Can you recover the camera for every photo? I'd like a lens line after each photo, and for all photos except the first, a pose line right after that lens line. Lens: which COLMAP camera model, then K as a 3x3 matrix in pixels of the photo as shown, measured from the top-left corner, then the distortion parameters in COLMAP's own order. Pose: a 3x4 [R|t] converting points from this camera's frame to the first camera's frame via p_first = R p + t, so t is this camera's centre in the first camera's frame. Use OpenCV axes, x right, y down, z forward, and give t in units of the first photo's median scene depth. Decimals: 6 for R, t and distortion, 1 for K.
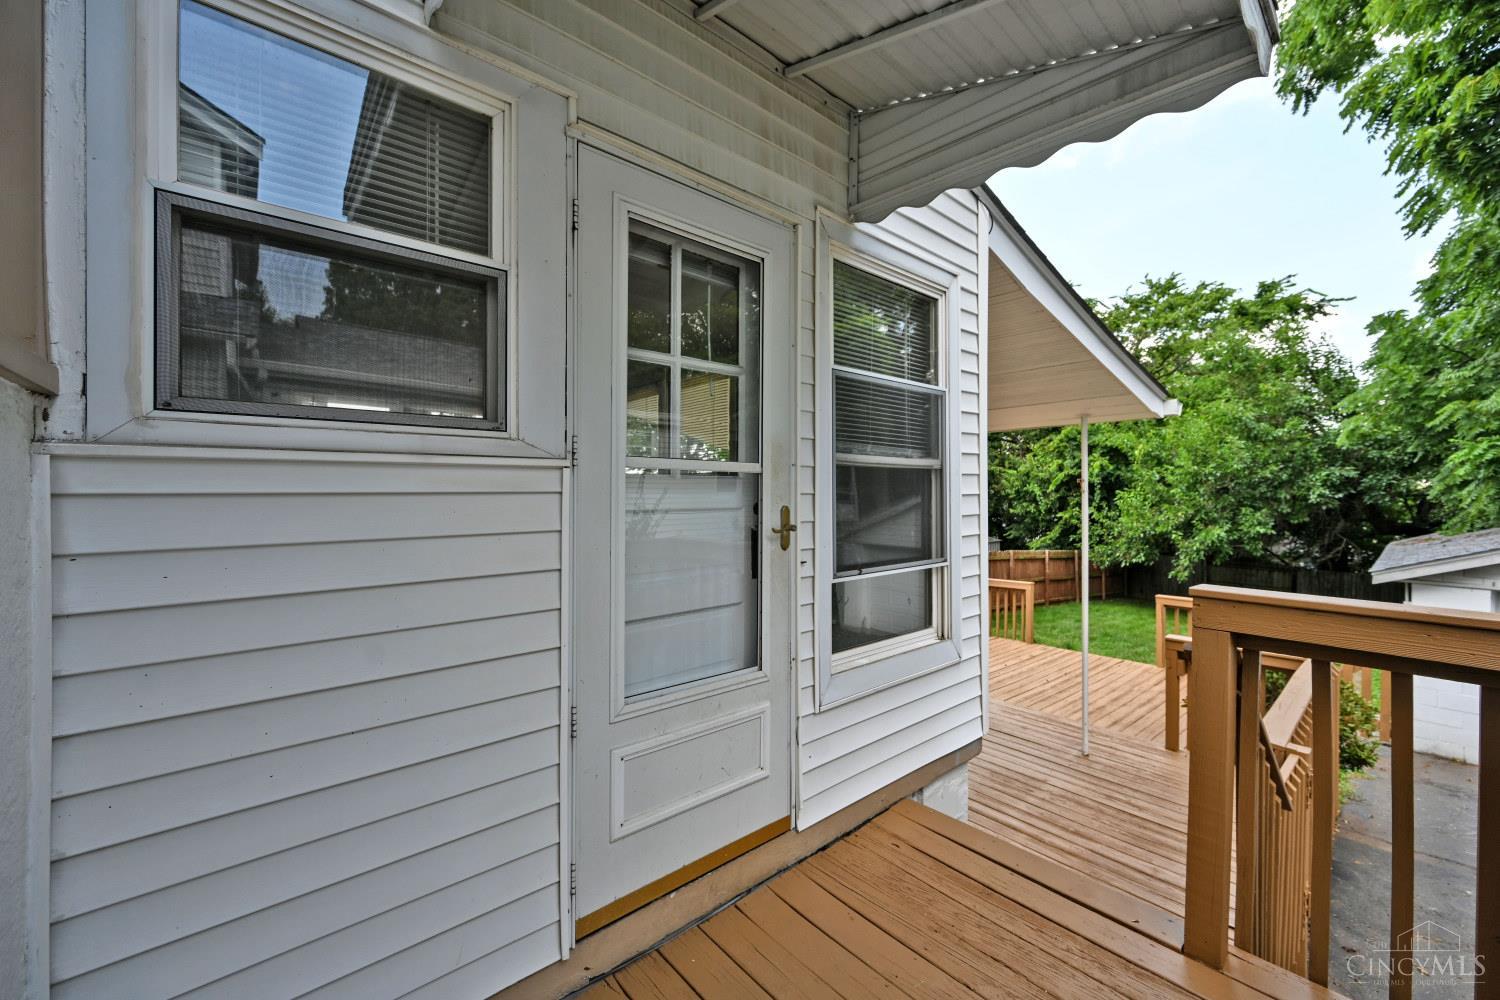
lens RADIAL K [[590.9, 0, 749.3], [0, 590.9, 497.0], [0, 0, 1]] dist [-0.000298, 0.000127]
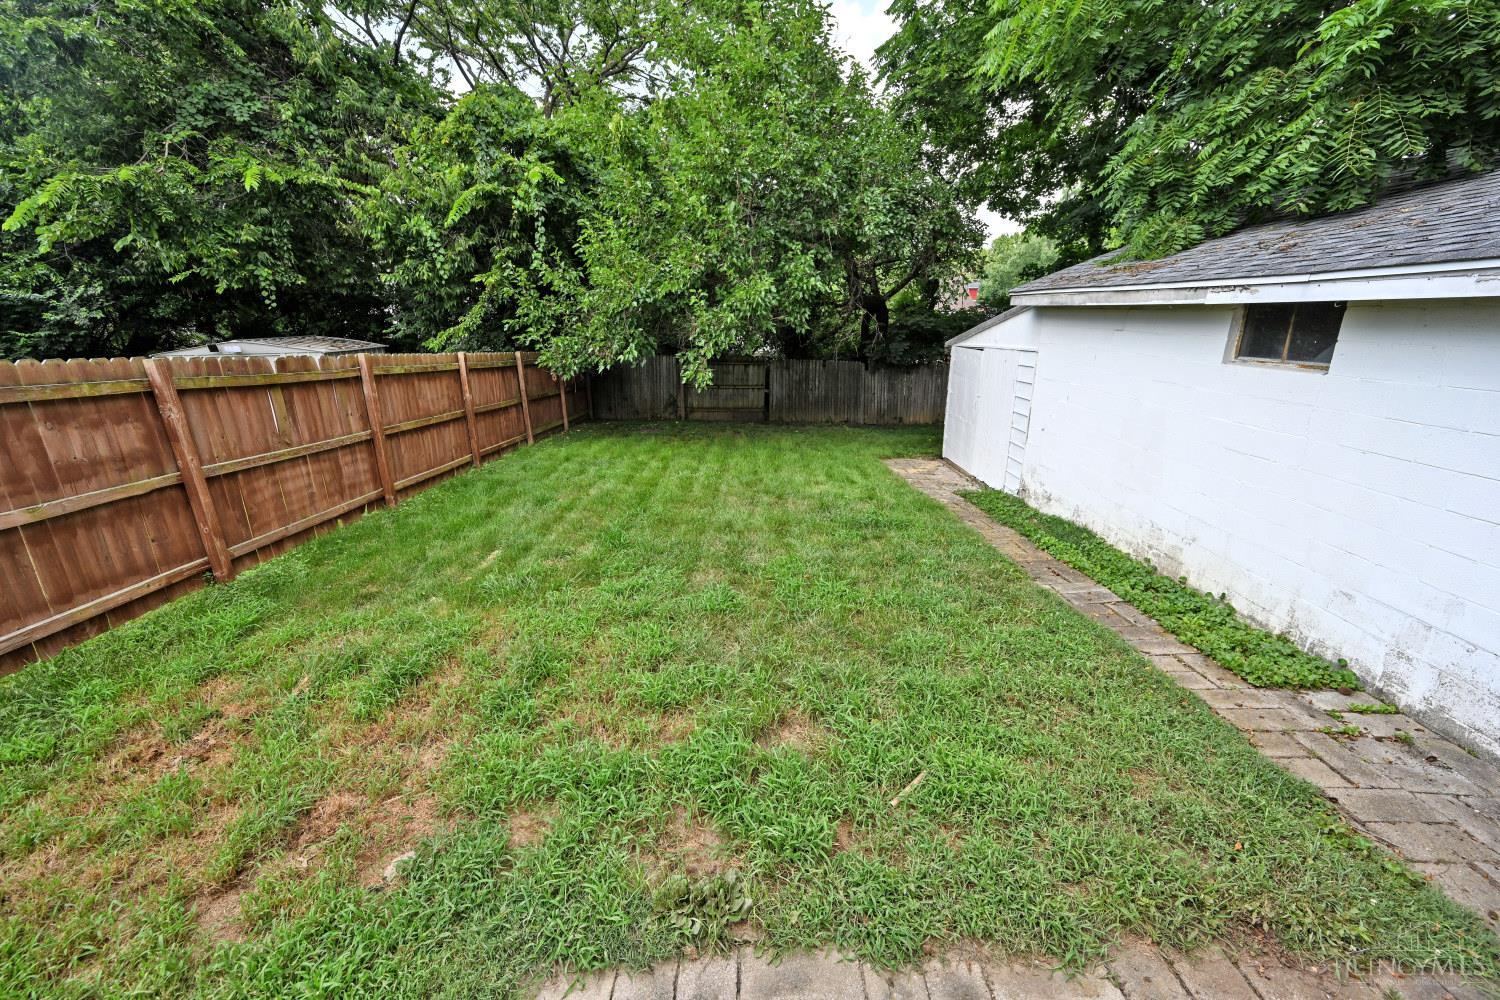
lens RADIAL K [[590.9, 0, 749.3], [0, 590.9, 497.0], [0, 0, 1]] dist [-0.000298, 0.000127]
pose [[0.643605, -0.231076, 0.729641, 0.347322], [0.008077, 0.955331, 0.295427, 0.078758], [-0.765315, -0.184245, 0.616723, 0.630742]]
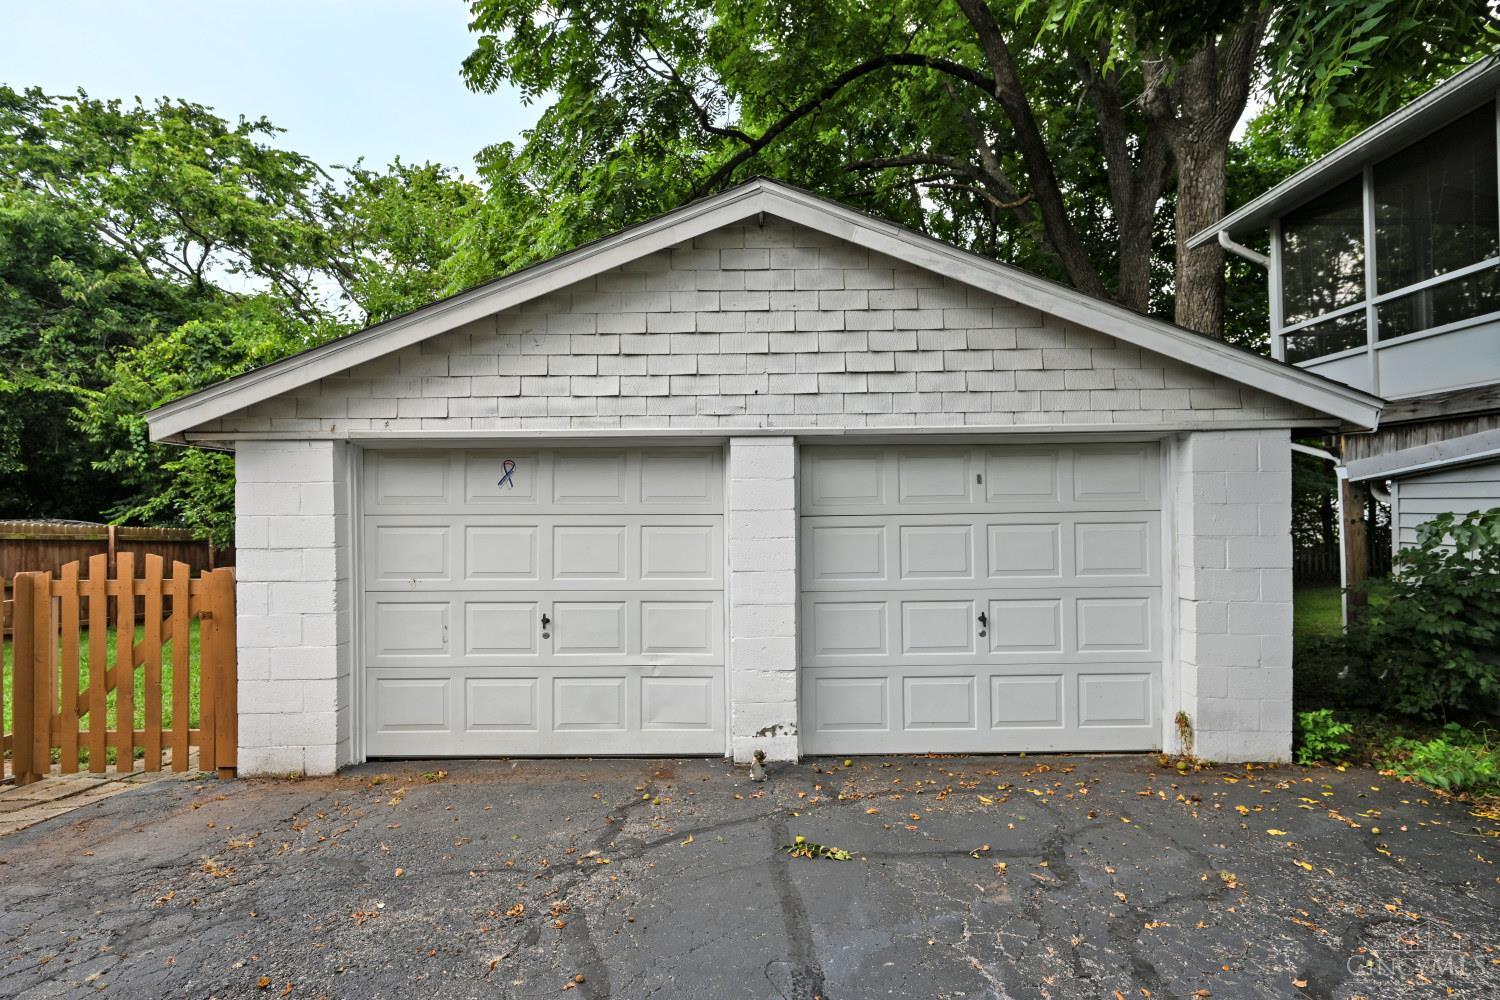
lens RADIAL K [[761.8, 0, 753.2], [0, 761.8, 495.0], [0, 0, 1]] dist [0.002772, -0.000499]
pose [[0.653910, -0.004654, 0.756558, 0.444175], [0.020499, 0.999723, -0.011568, 0.102650], [-0.756295, 0.023073, 0.653824, 0.124174]]
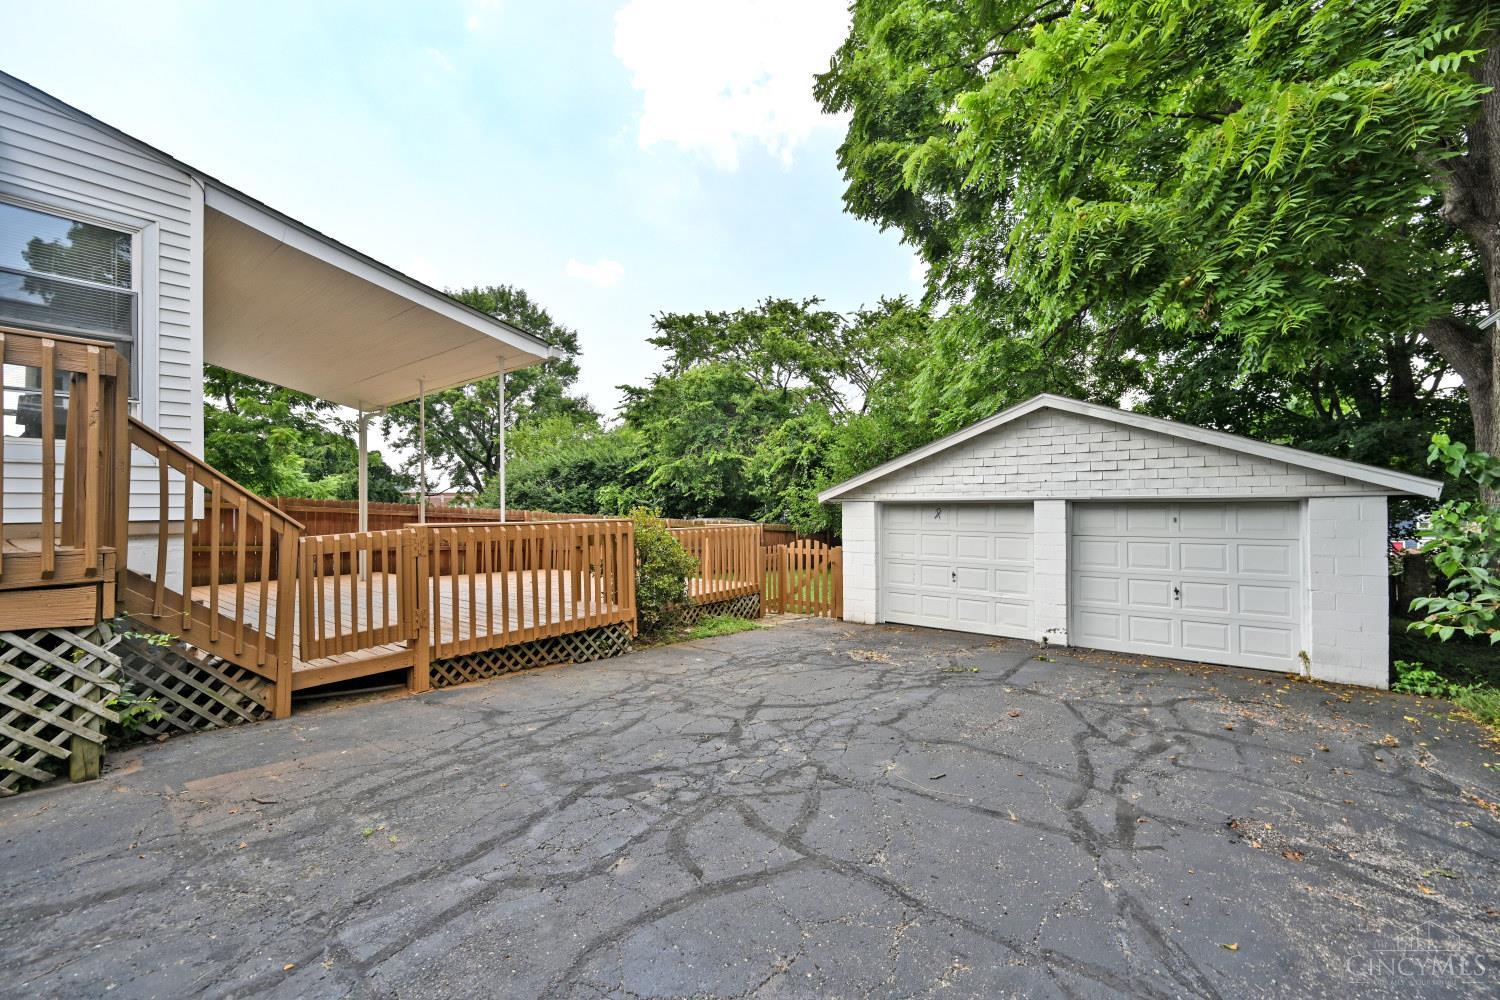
lens RADIAL K [[590.9, 0, 749.3], [0, 590.9, 497.0], [0, 0, 1]] dist [-0.000298, 0.000127]
pose [[0.978292, -0.005841, 0.207150, 0.299647], [0.010804, 0.999681, -0.022838, 0.082060], [-0.206951, 0.024580, 0.978043, -0.149406]]
